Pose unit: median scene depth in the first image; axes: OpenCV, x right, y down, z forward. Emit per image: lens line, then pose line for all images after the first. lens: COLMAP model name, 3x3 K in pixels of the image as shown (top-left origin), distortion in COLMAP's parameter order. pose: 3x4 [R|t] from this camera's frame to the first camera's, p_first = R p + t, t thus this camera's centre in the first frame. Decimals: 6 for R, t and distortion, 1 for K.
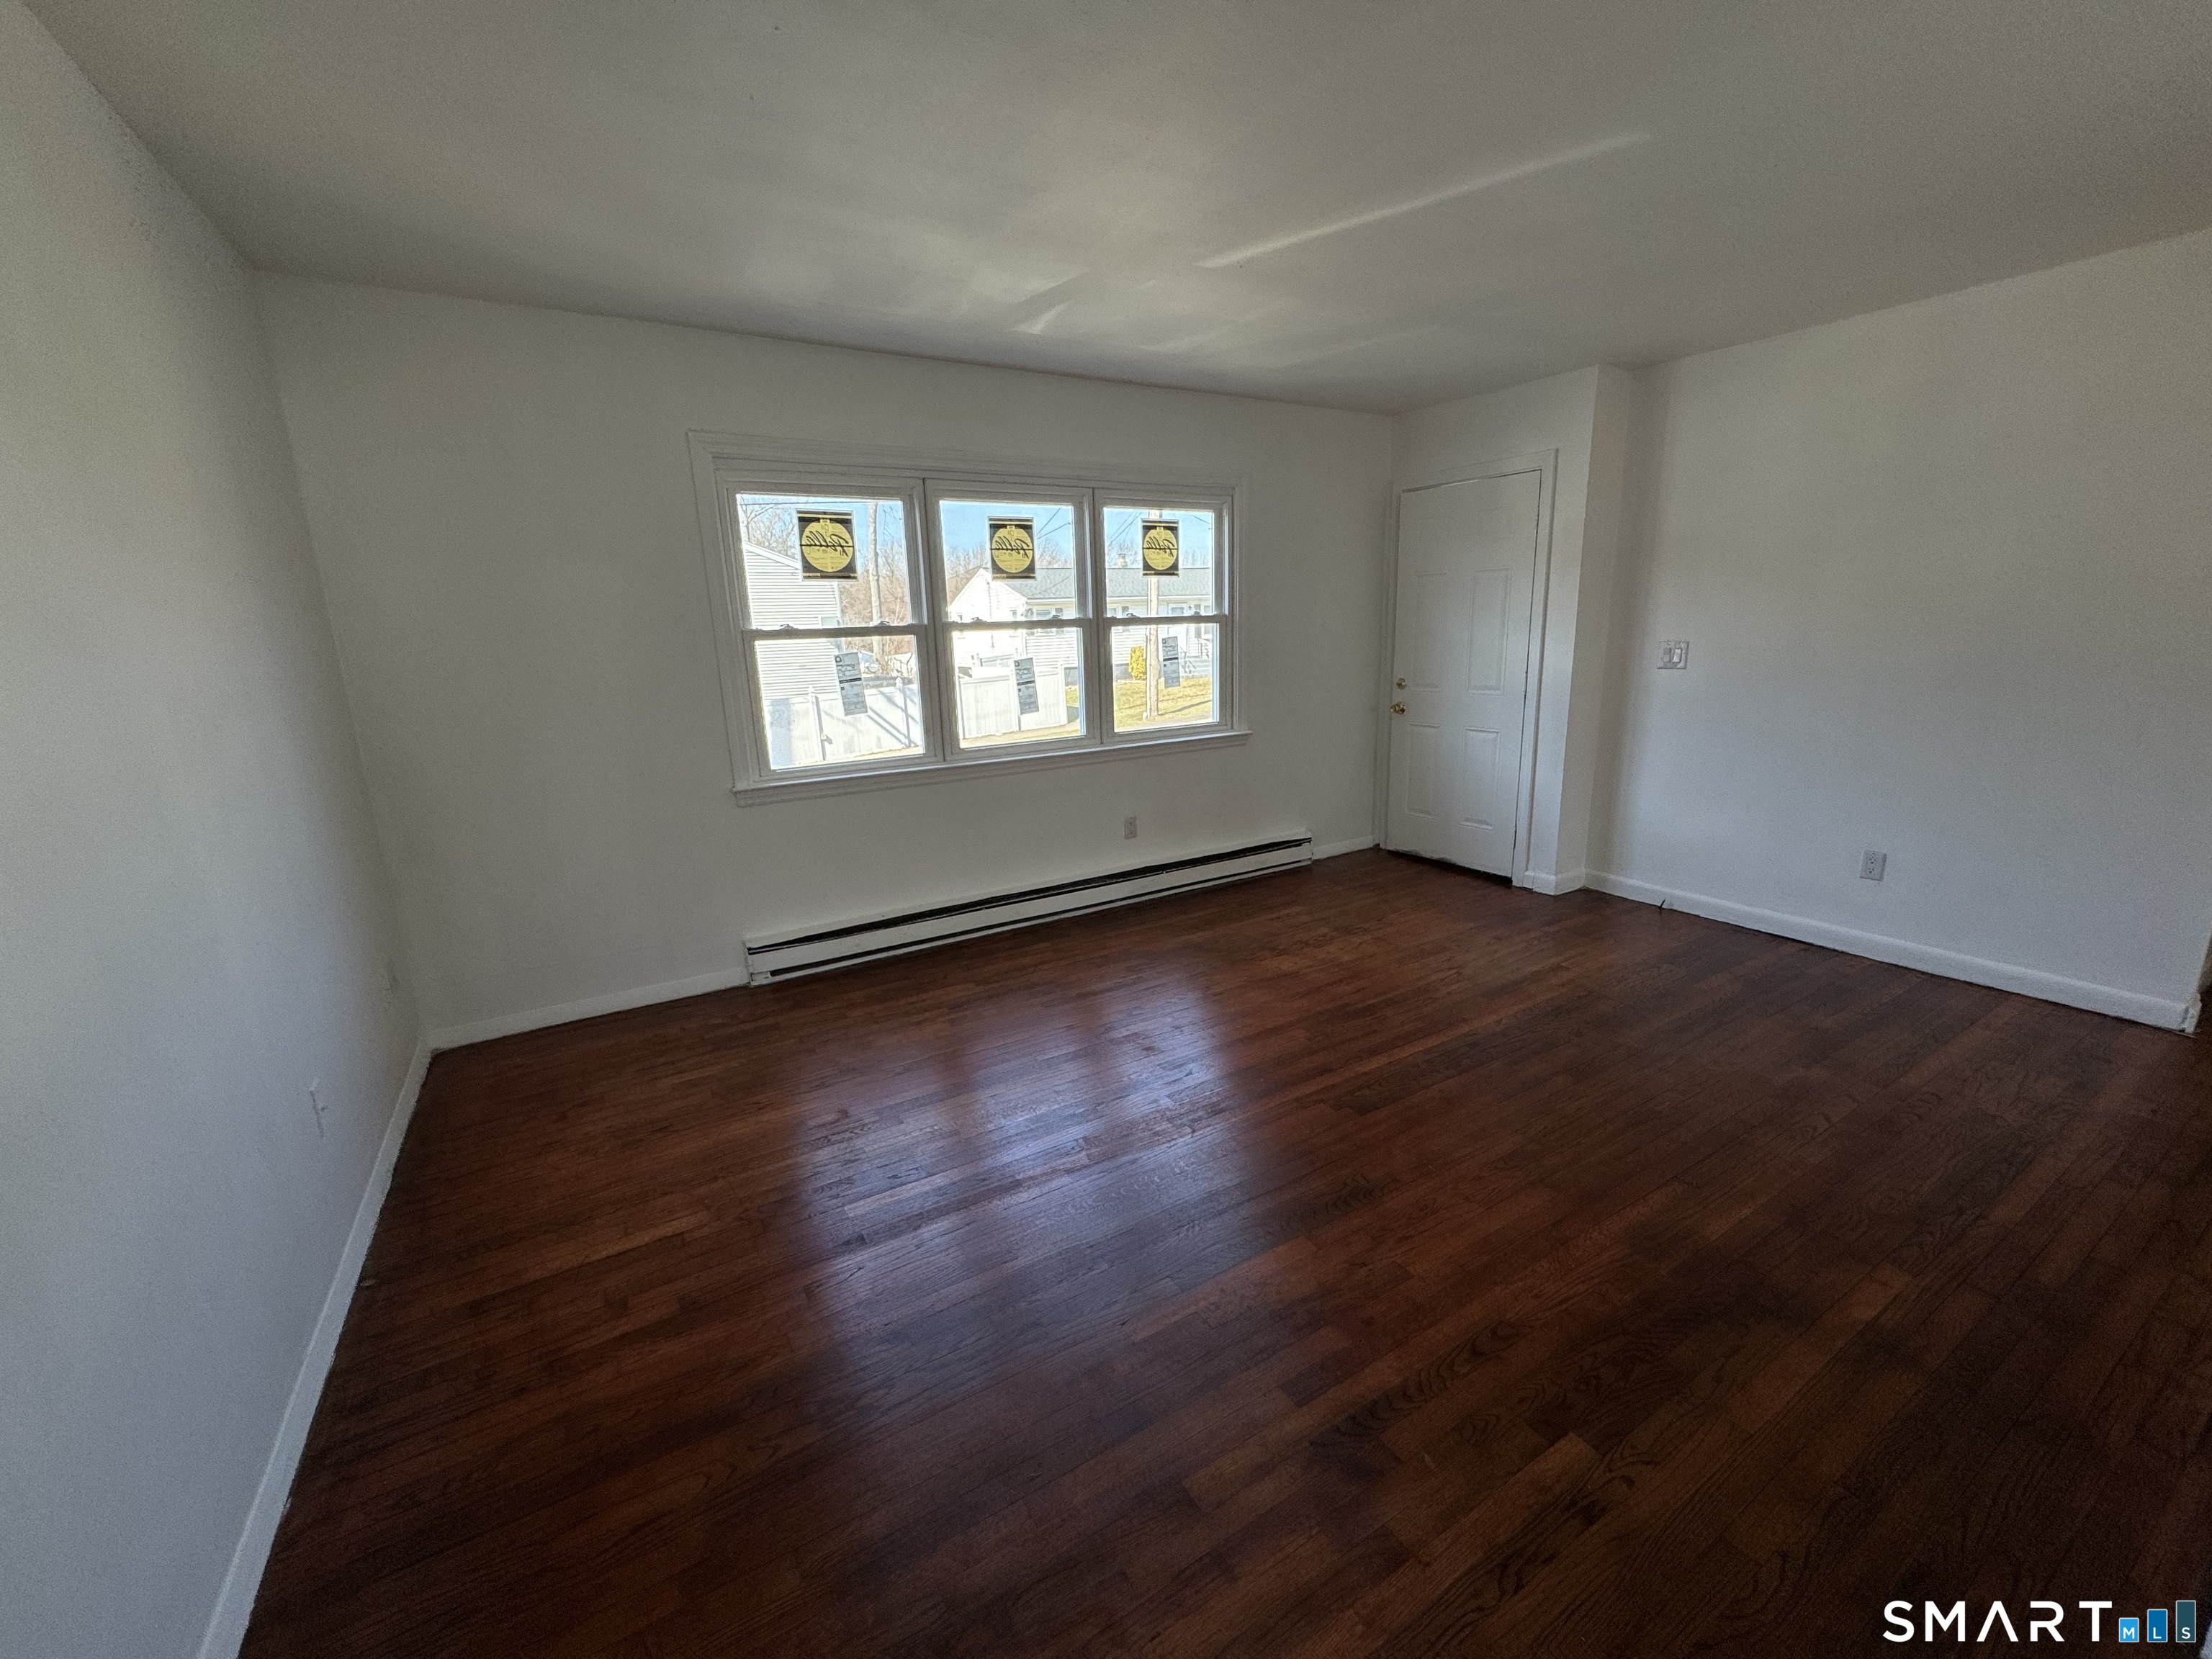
lens RADIAL K [[876.2, 0, 1107.4], [0, 876.2, 831.7], [0, 0, 1]] dist [-0.003177, 0.000009]
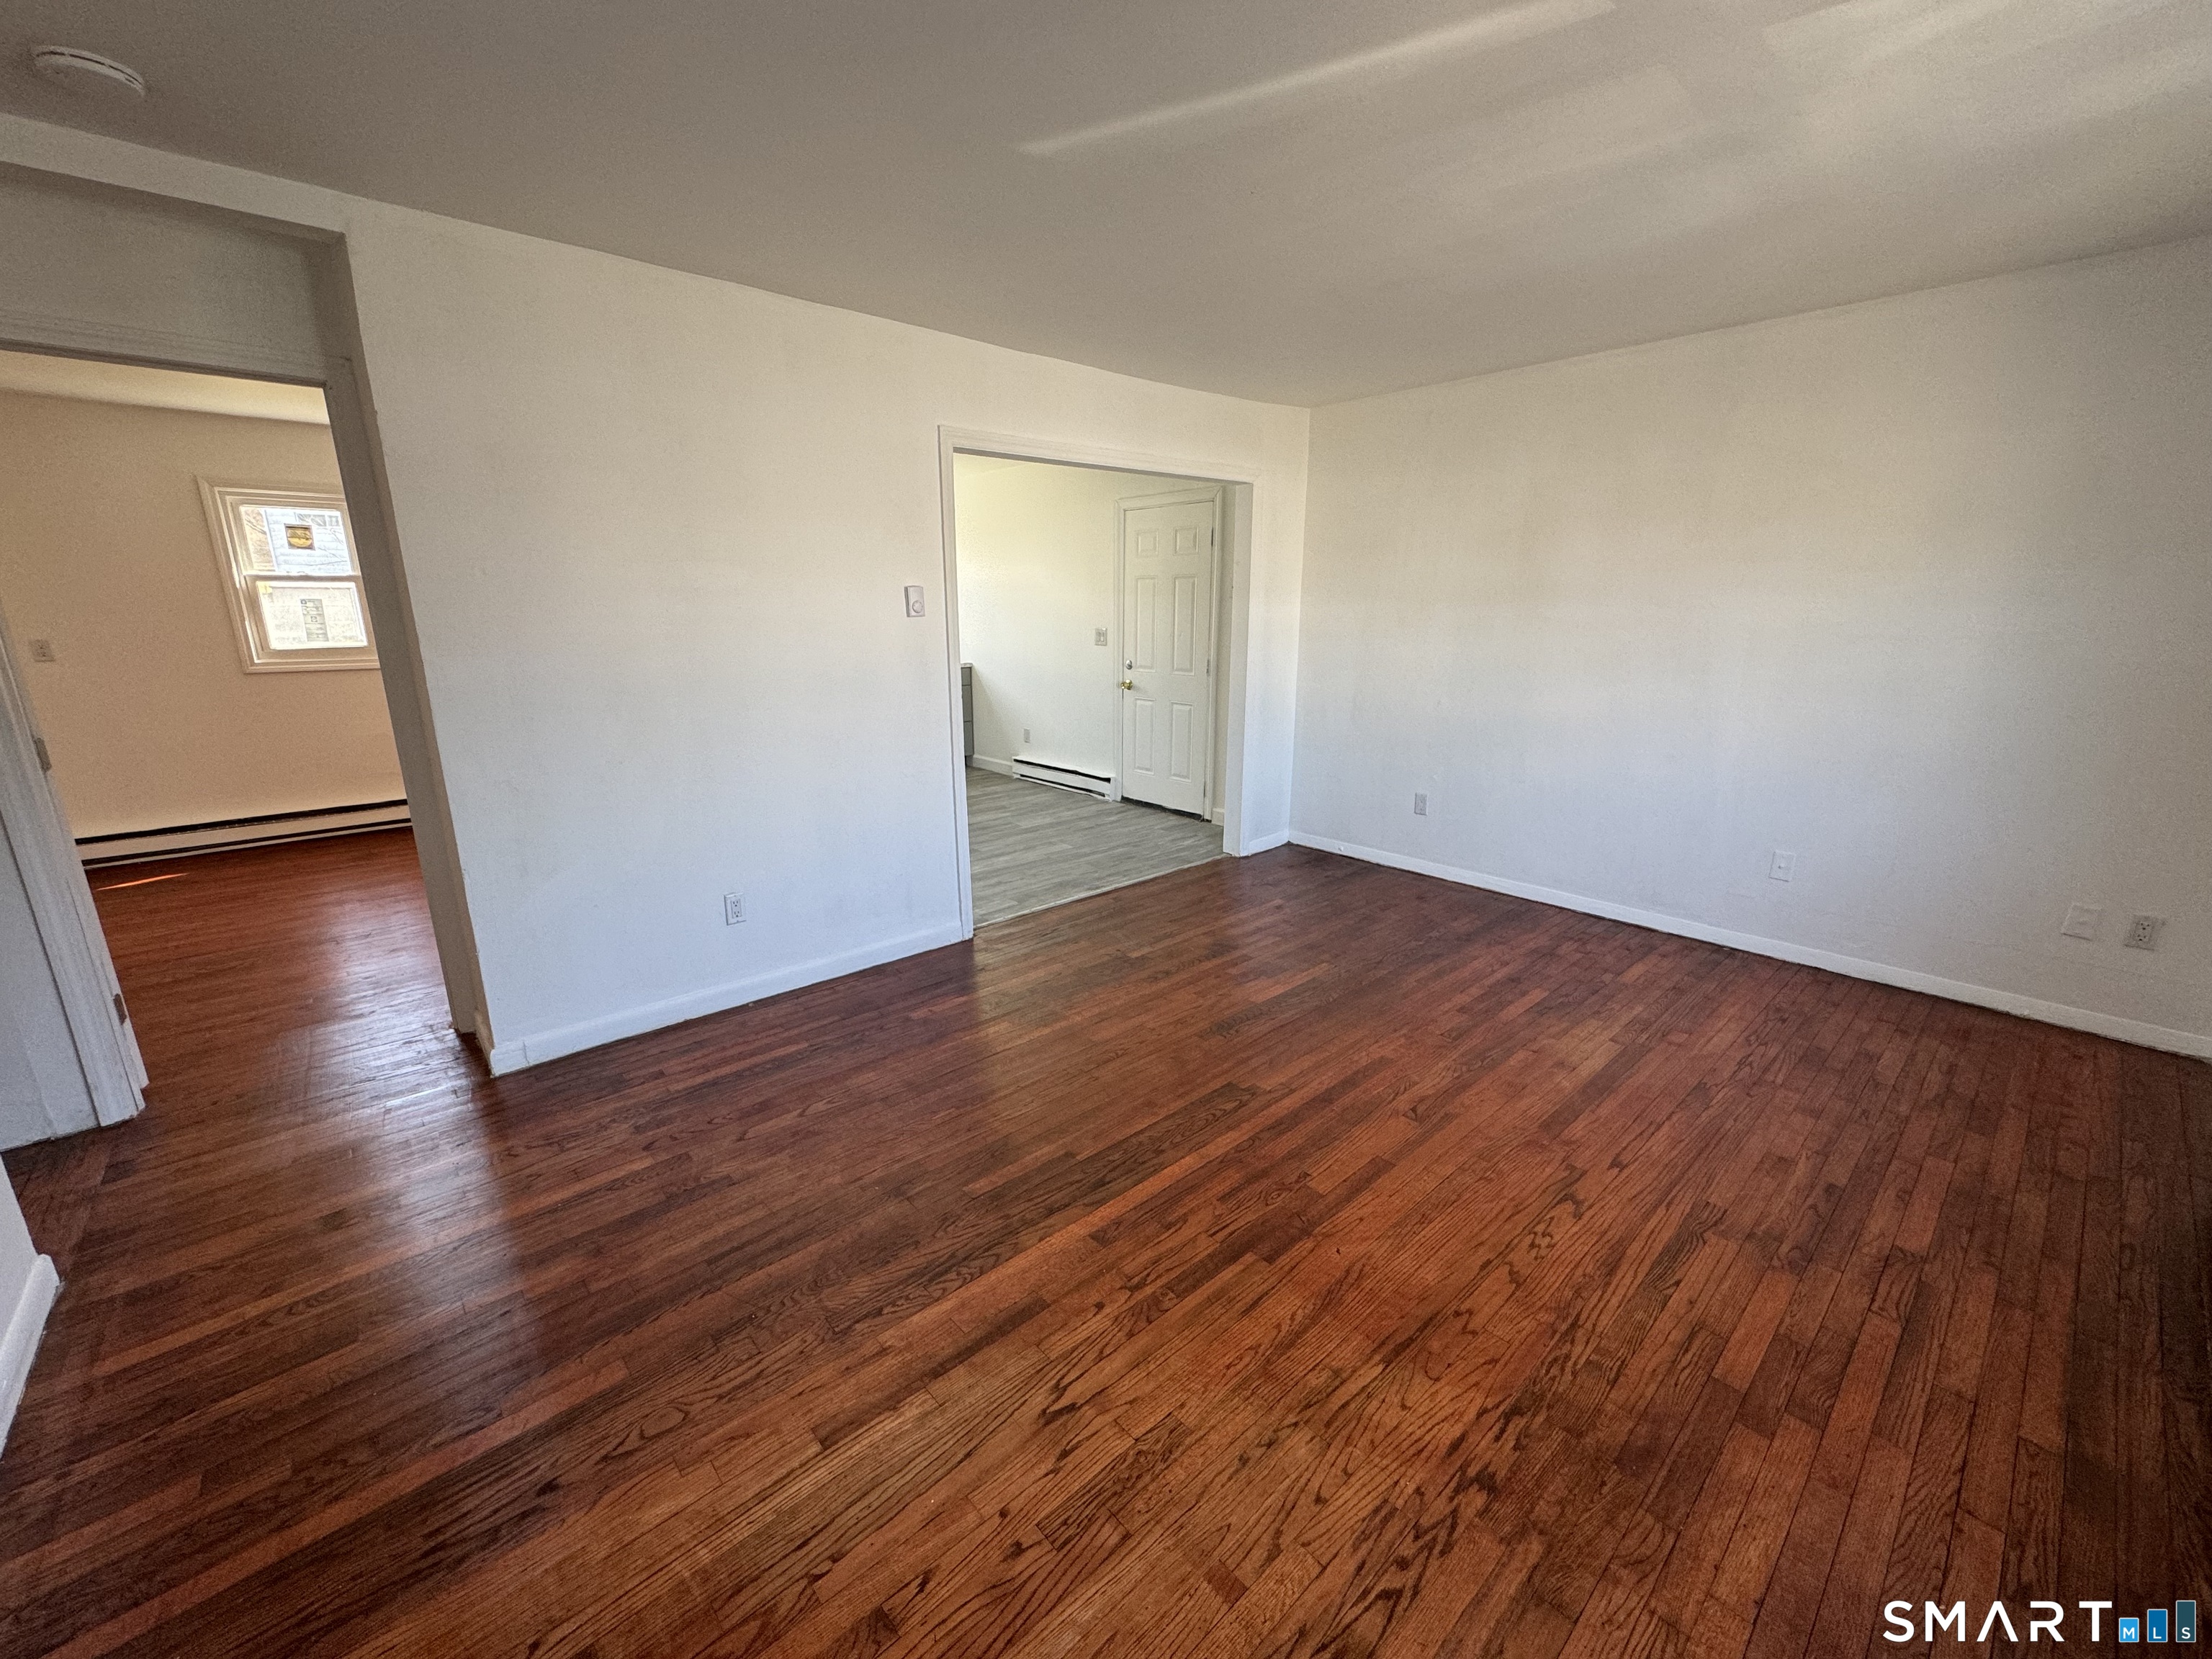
lens RADIAL K [[879.9, 0, 1106.8], [0, 879.9, 831.0], [0, 0, 1]] dist [-0.003428, 0.000336]
pose [[-0.981894, 0.078468, -0.172417, 0.400529], [-0.011539, 0.883708, 0.467897, -0.300069], [0.189081, 0.461414, -0.866802, 1.176029]]
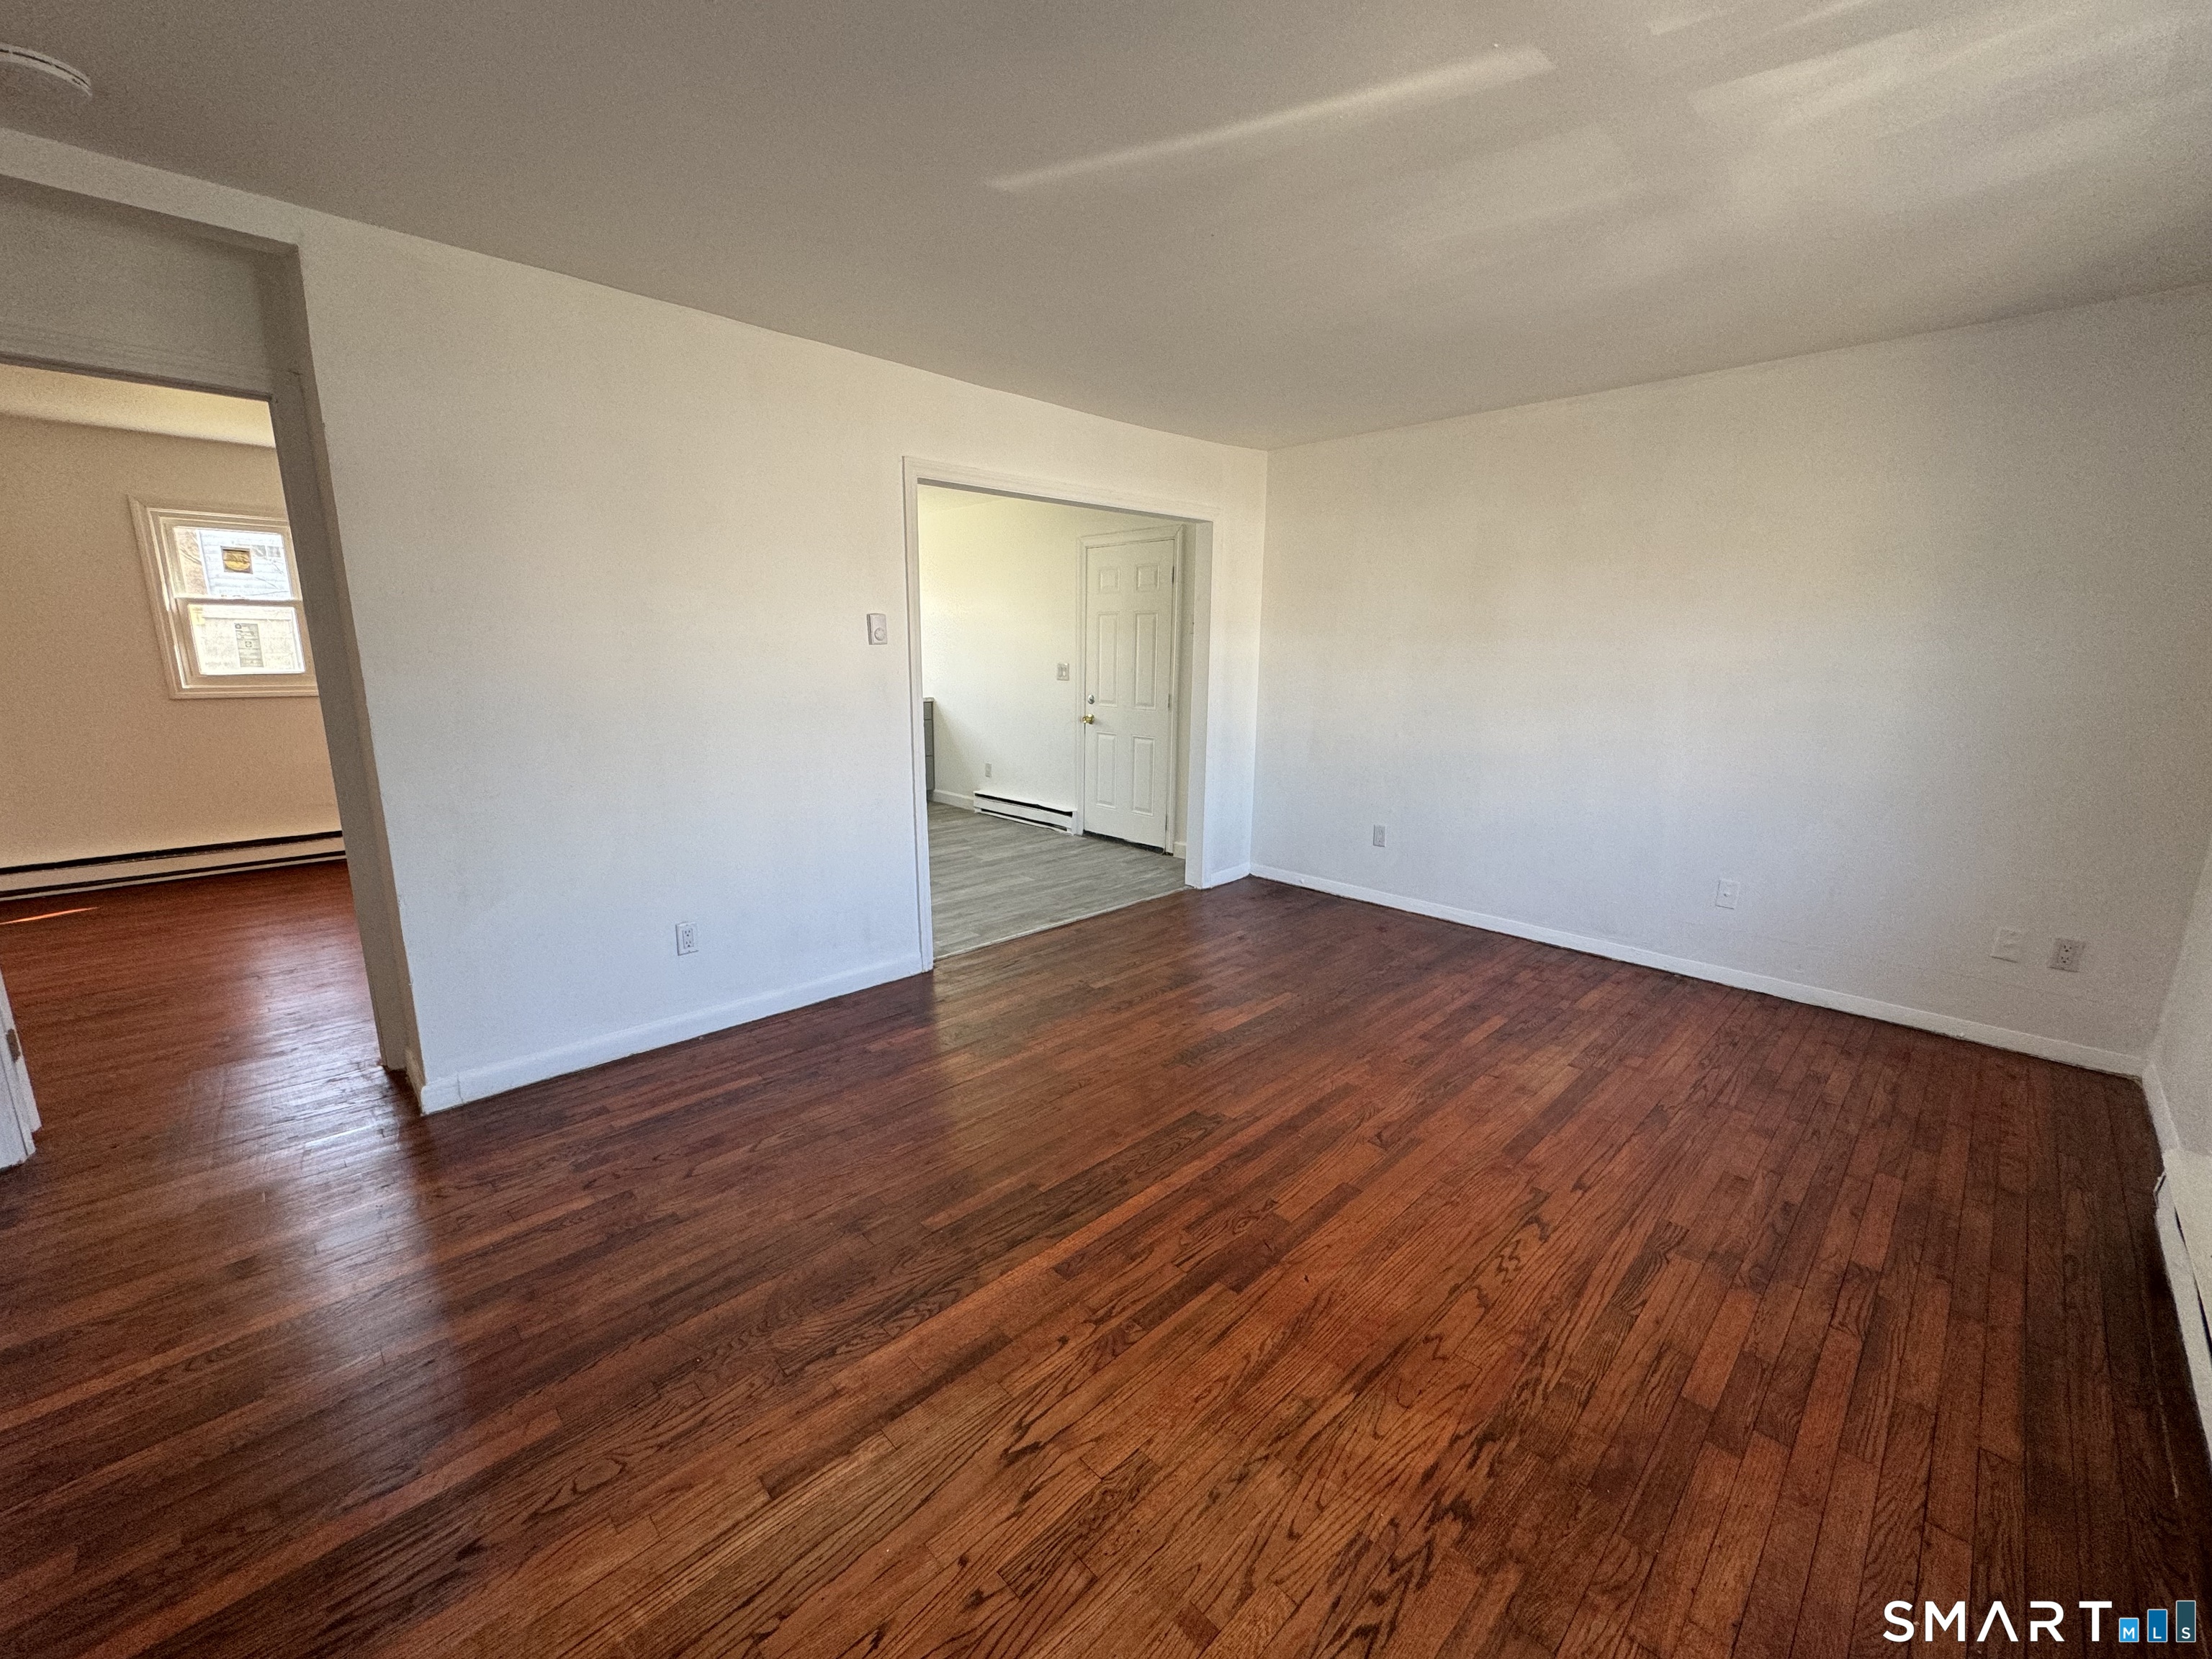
lens RADIAL K [[879.9, 0, 1106.8], [0, 879.9, 831.0], [0, 0, 1]] dist [-0.003428, 0.000336]
pose [[-0.973146, 0.068909, -0.219631, 0.403177], [-0.032145, 0.904109, 0.426090, -0.287597], [0.227932, 0.421708, -0.877616, 1.177968]]
